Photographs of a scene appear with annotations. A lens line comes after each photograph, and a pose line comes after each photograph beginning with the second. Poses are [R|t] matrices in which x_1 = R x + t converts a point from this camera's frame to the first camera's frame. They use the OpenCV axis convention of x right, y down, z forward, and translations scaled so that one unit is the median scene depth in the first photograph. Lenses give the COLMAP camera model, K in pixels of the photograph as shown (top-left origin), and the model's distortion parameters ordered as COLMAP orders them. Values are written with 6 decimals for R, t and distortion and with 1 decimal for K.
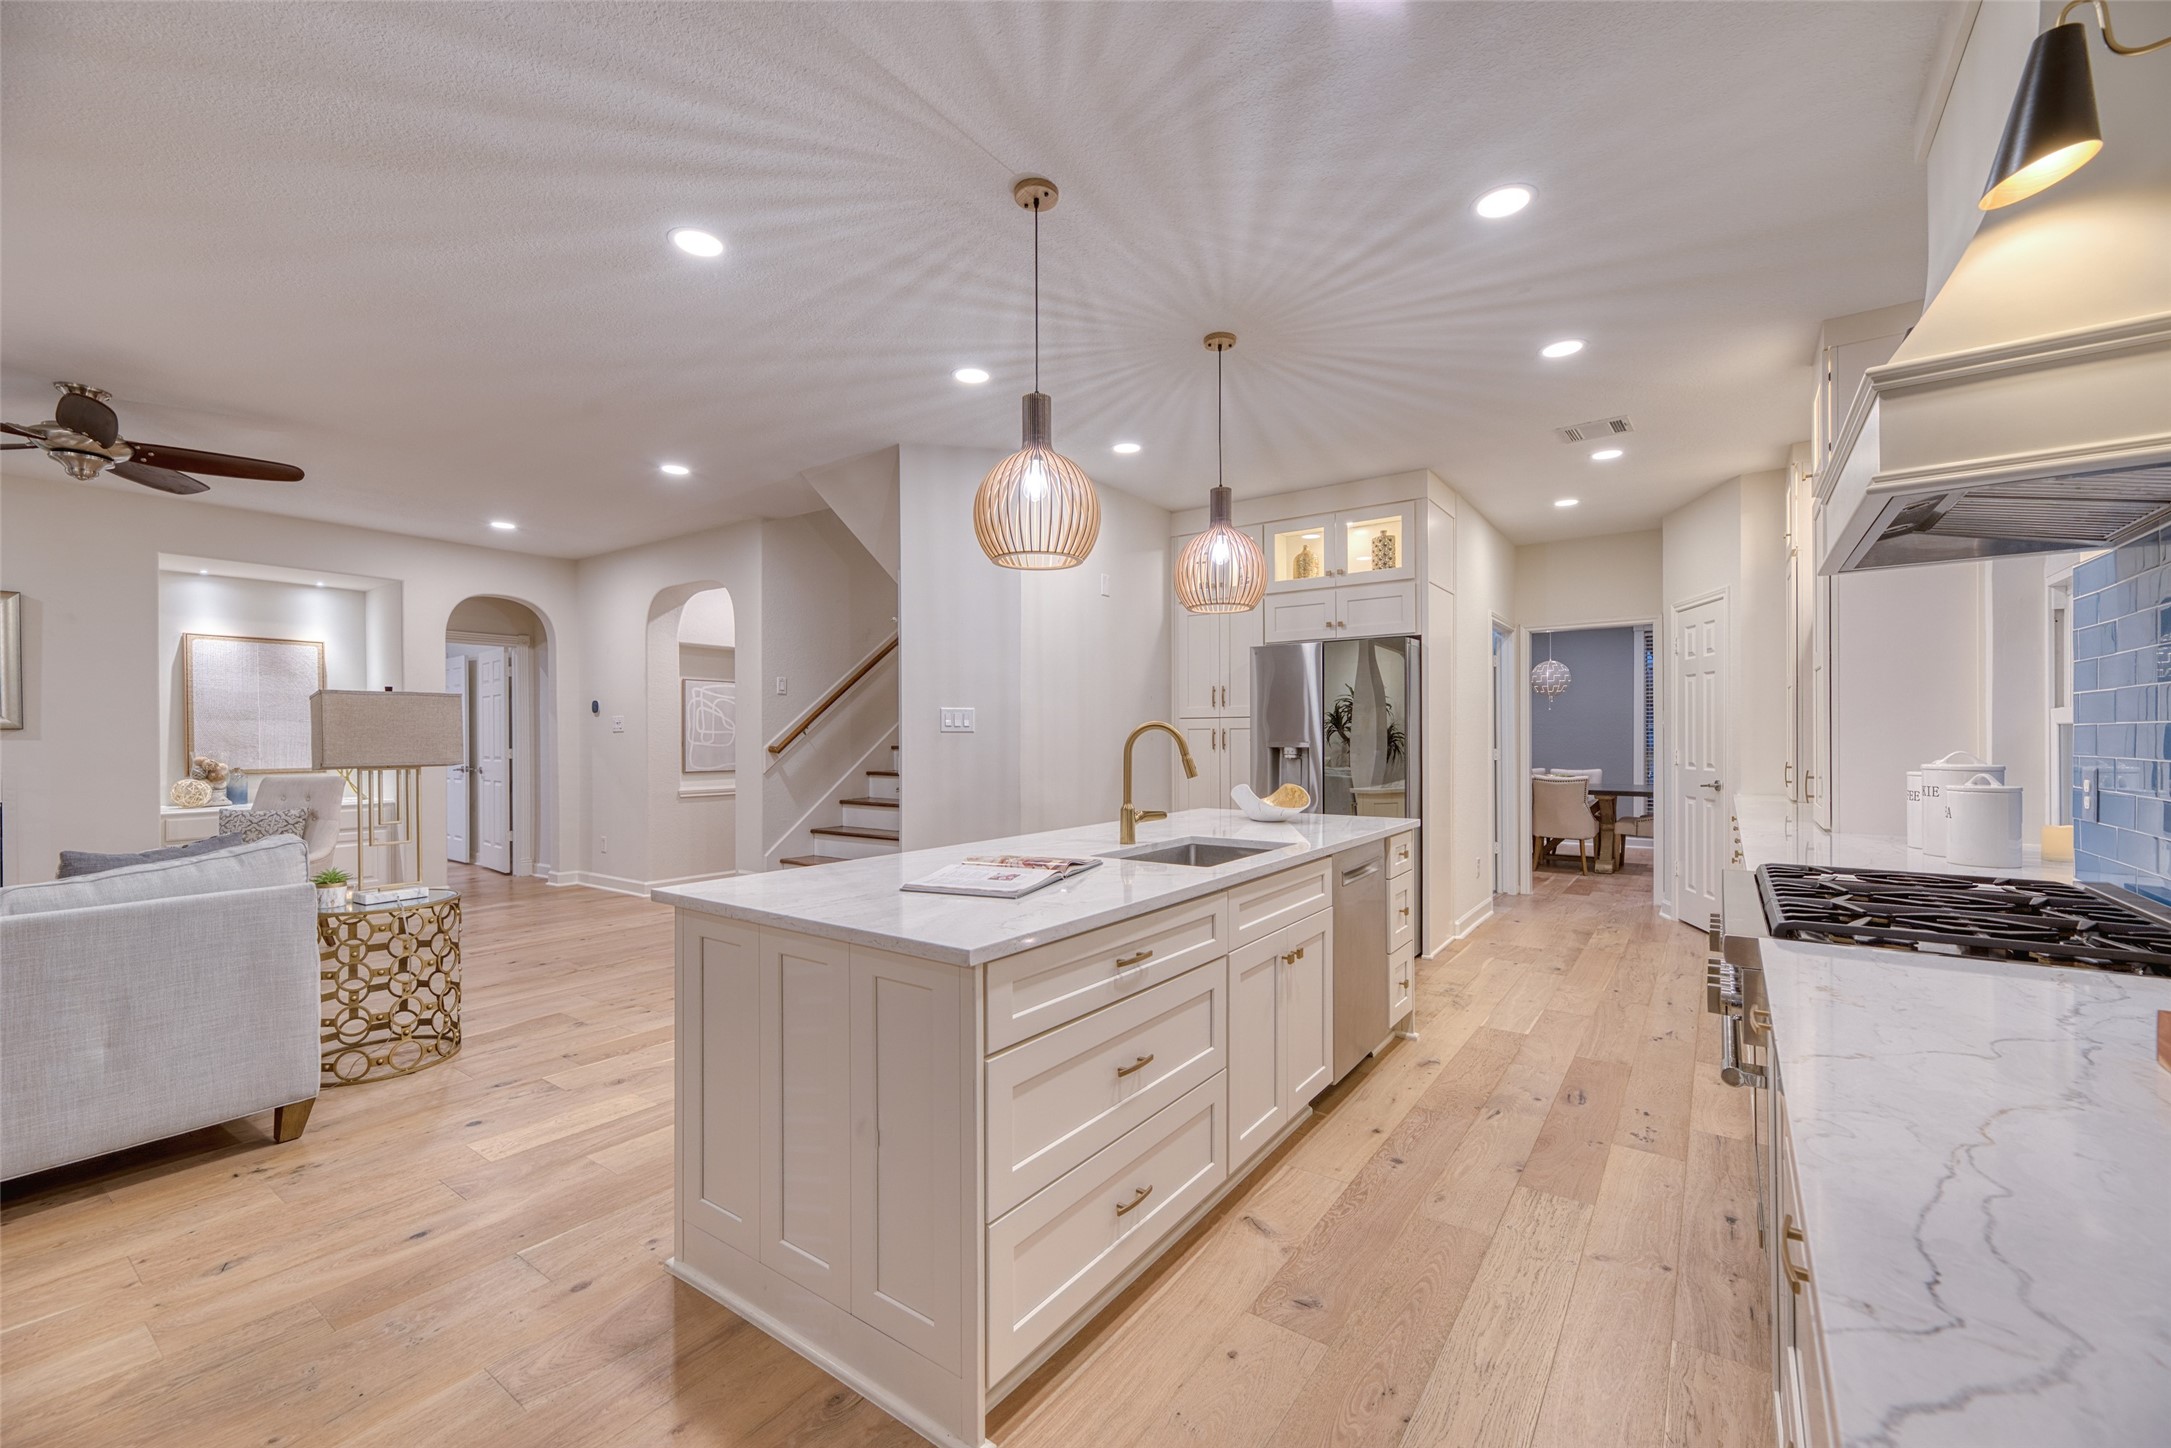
lens RADIAL K [[886.7, 0, 1080.9], [0, 886.7, 737.0], [0, 0, 1]] dist [0.001034, 0.000377]
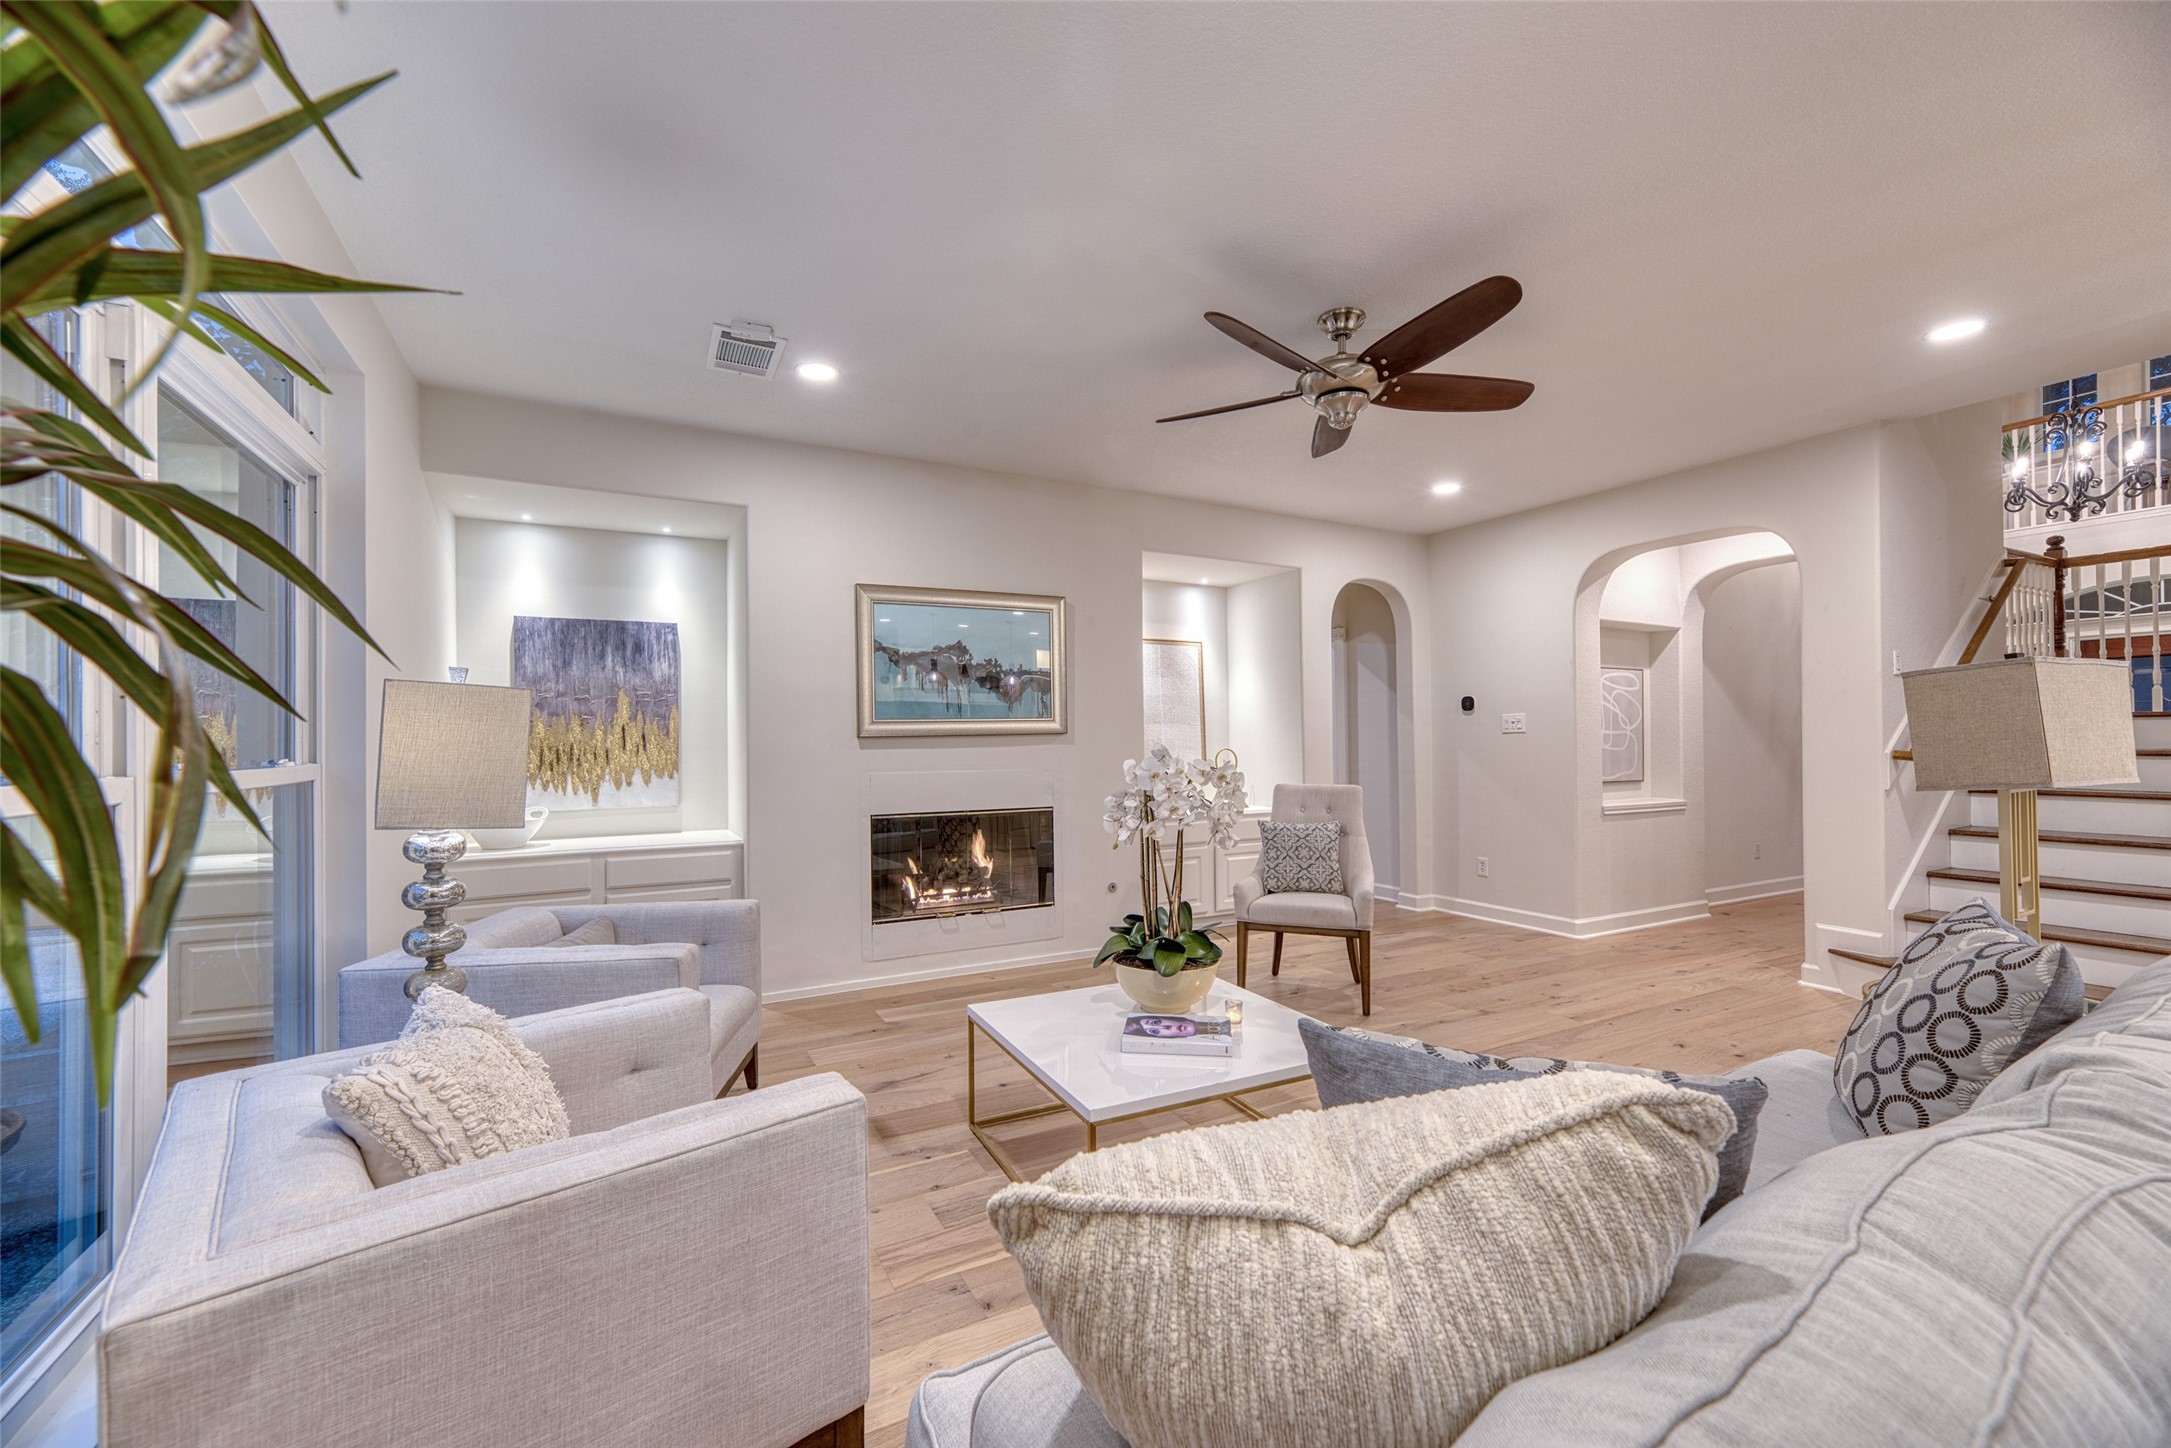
lens RADIAL K [[886.7, 0, 1085.0], [0, 886.7, 731.5], [0, 0, 1]] dist [0.001034, 0.000377]
pose [[0.904433, -0.007690, -0.426547, -0.582721], [0.004172, 0.999949, -0.009183, -0.001449], [0.426596, 0.006526, 0.904419, 0.083818]]
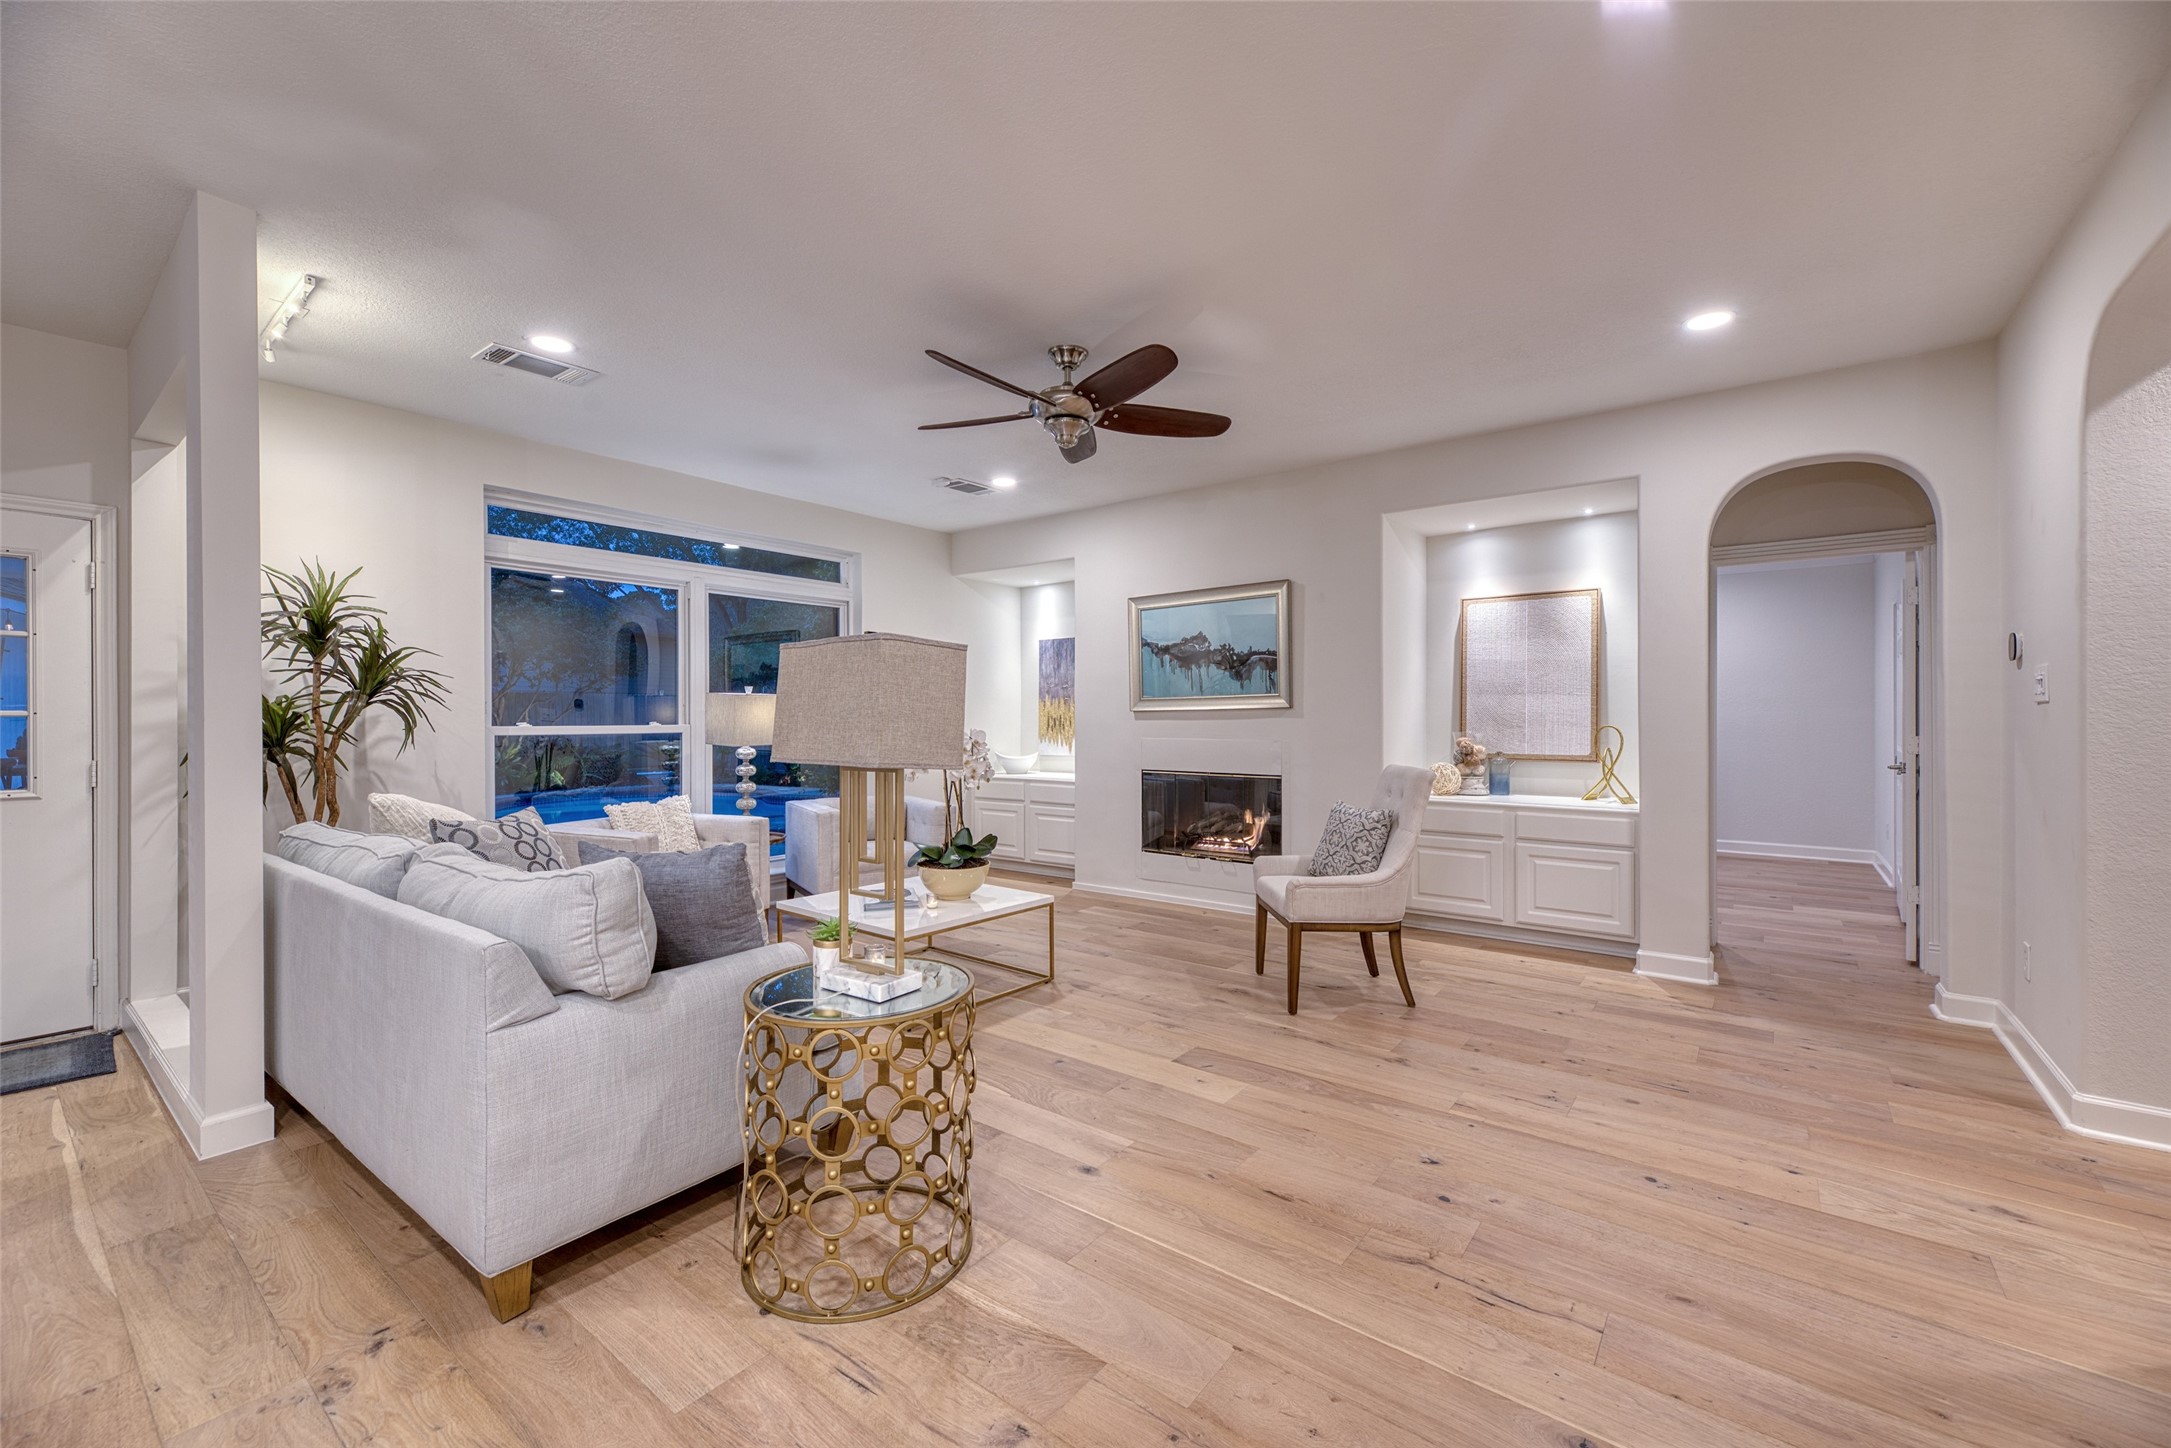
lens RADIAL K [[886.7, 0, 1071.4], [0, 886.7, 713.7], [0, 0, 1]] dist [0.001034, 0.000377]
pose [[-0.030356, 0.002273, -0.999537, -0.094158], [0.001948, 0.999996, 0.002215, -0.003664], [0.999537, -0.001880, -0.030360, 0.604214]]
